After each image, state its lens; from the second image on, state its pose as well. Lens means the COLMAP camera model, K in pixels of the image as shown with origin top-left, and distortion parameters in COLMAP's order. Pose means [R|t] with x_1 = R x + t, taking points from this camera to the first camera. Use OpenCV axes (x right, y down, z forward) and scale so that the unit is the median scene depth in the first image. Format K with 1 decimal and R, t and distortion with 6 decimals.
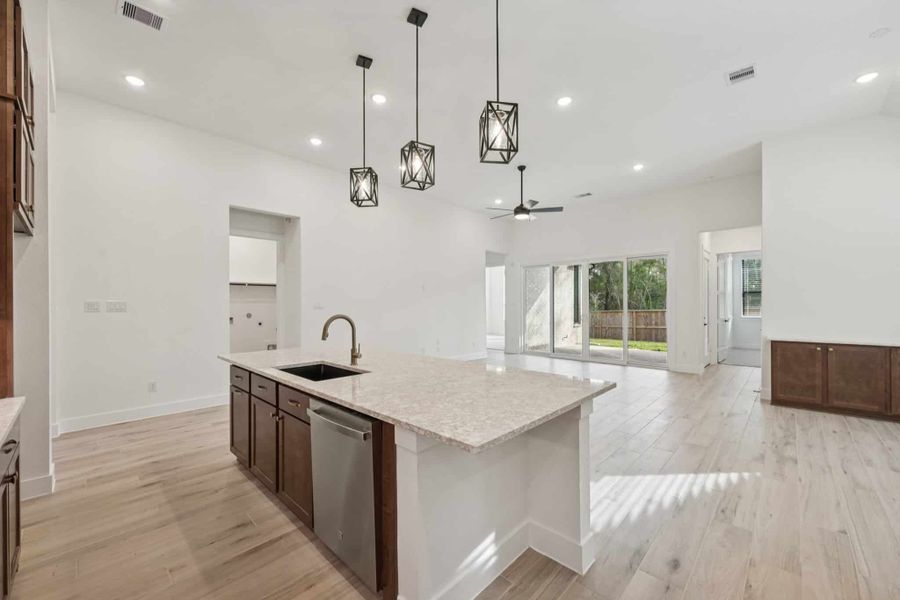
lens RADIAL K [[357.3, 0, 450.9], [0, 357.3, 302.8], [0, 0, 1]] dist [0.000104, -0.000033]
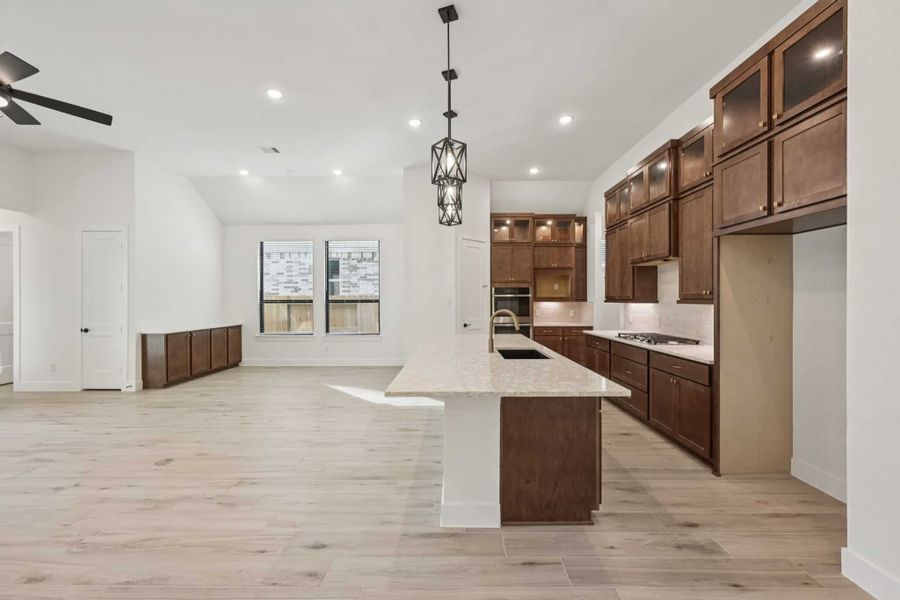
lens RADIAL K [[357.3, 0, 450.9], [0, 357.3, 302.8], [0, 0, 1]] dist [0.000104, -0.000033]
pose [[-0.683357, -0.002181, 0.730081, -1.049882], [0.000665, 0.999993, 0.003610, 0.003942], [-0.730084, 0.002952, -0.683351, 1.922658]]
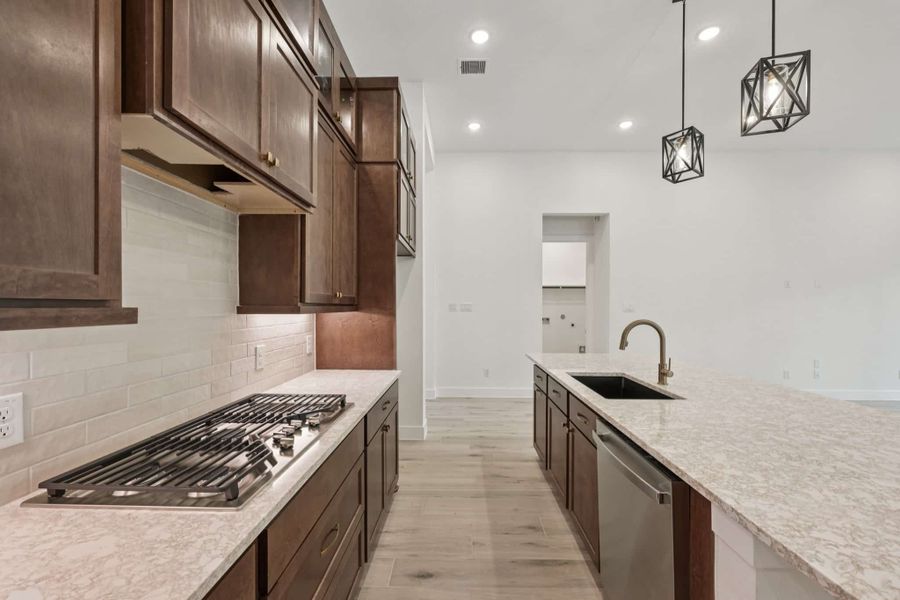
lens RADIAL K [[359.2, 0, 455.5], [0, 359.2, 308.7], [0, 0, 1]] dist [-0.000911, -0.000226]
pose [[0.677599, 0.011344, -0.735344, -0.001131], [-0.003479, 0.999919, 0.012220, -0.000735], [0.735423, -0.005722, 0.677584, 0.132258]]
